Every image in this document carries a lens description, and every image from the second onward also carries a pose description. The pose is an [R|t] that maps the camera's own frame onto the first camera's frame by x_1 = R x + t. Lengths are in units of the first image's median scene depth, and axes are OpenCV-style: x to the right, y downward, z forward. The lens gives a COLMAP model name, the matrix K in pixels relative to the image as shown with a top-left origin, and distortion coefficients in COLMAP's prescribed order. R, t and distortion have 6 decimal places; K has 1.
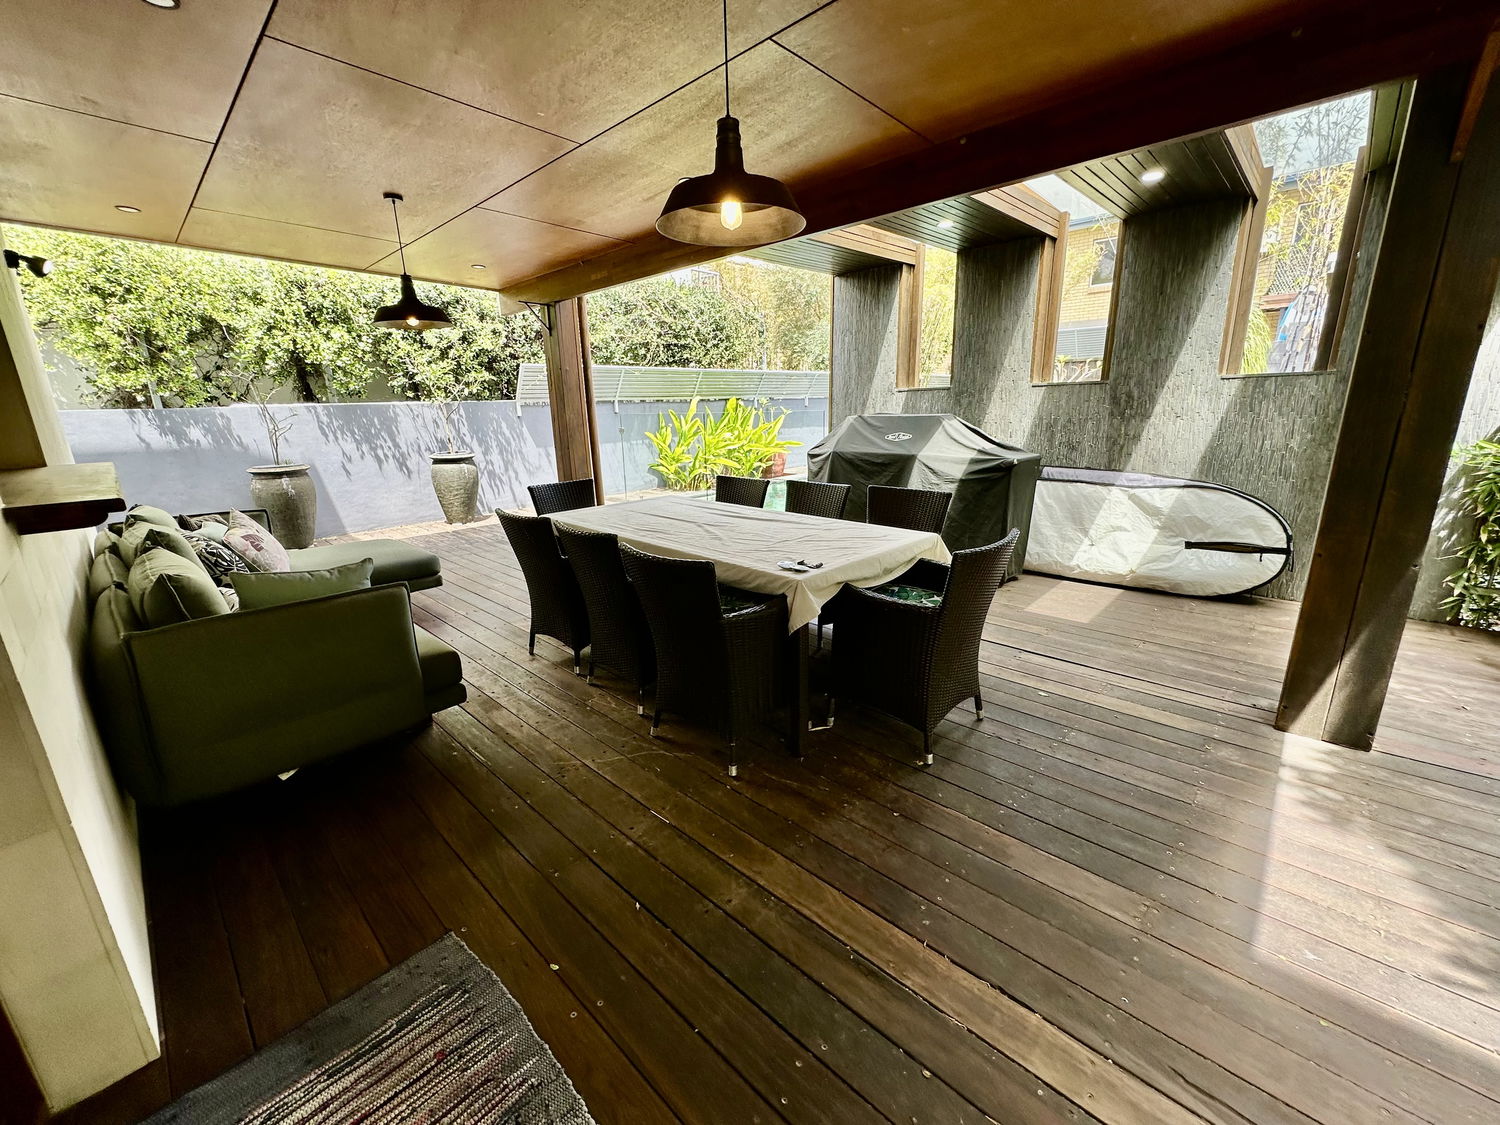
lens RADIAL K [[598.7, 0, 749.0], [0, 598.7, 560.5], [0, 0, 1]] dist [-0.004630, 0.000831]
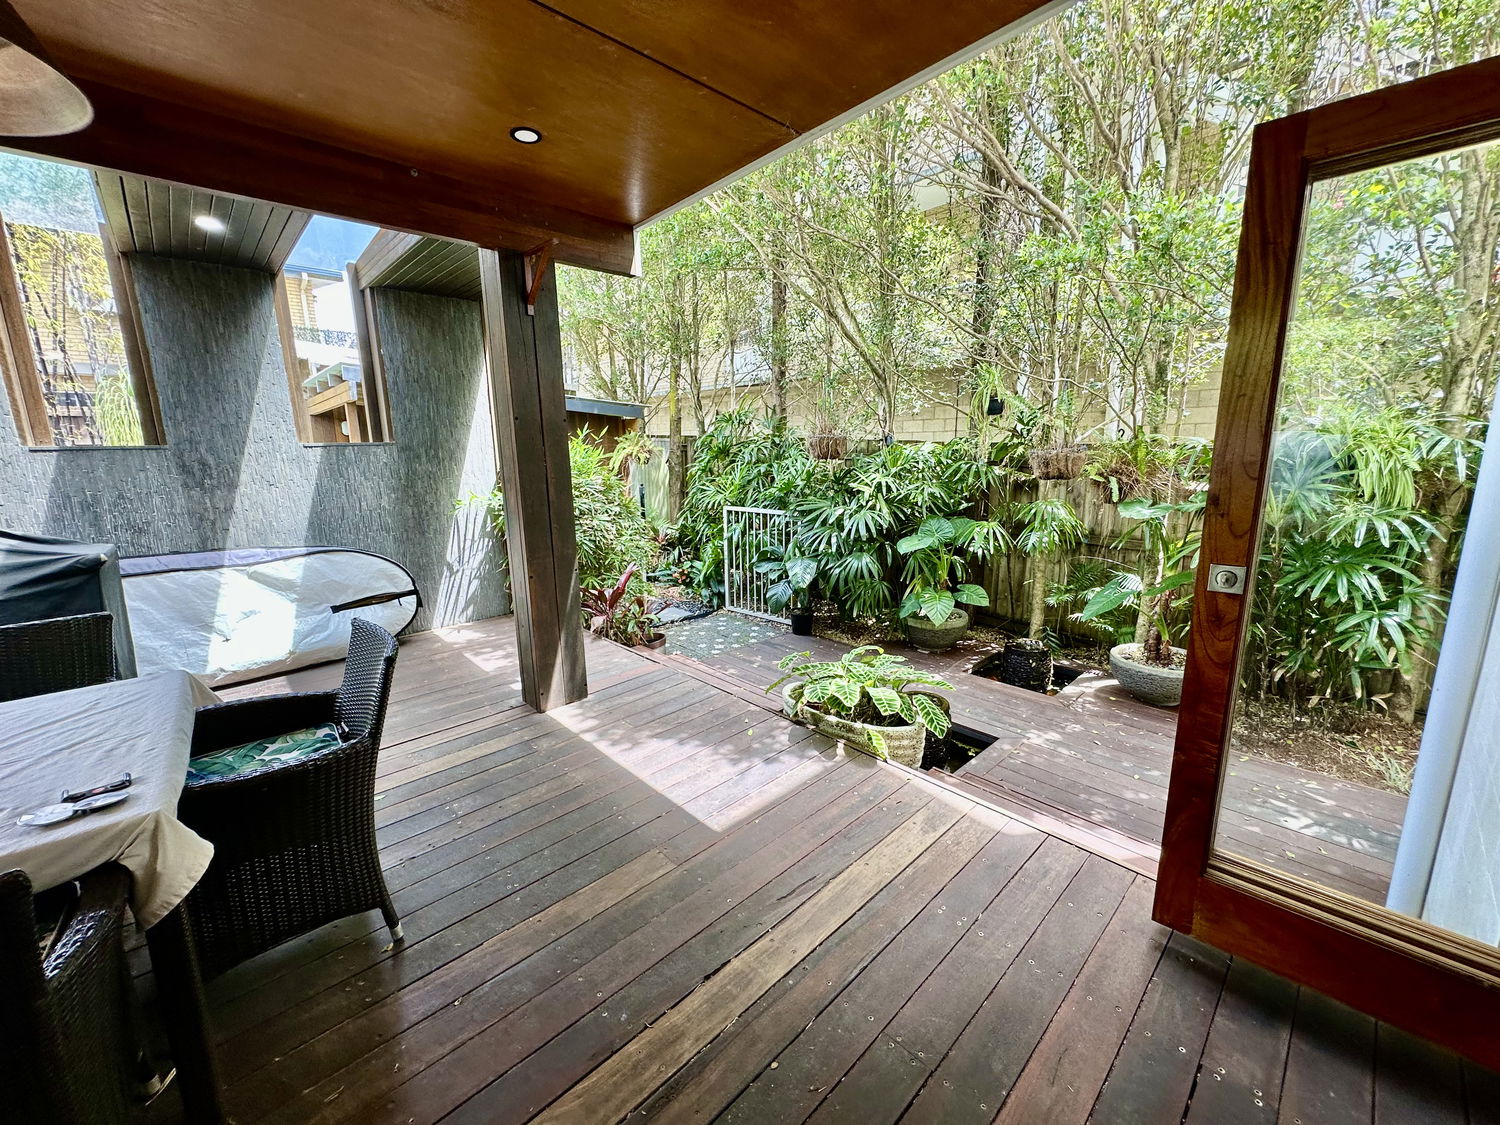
lens RADIAL K [[598.7, 0, 748.7], [0, 598.7, 562.4], [0, 0, 1]] dist [-0.004630, 0.000831]
pose [[0.058468, -0.167403, 0.984153, -0.192780], [0.268162, 0.952240, 0.146043, -0.060076], [-0.961598, 0.255373, 0.100567, 0.212339]]
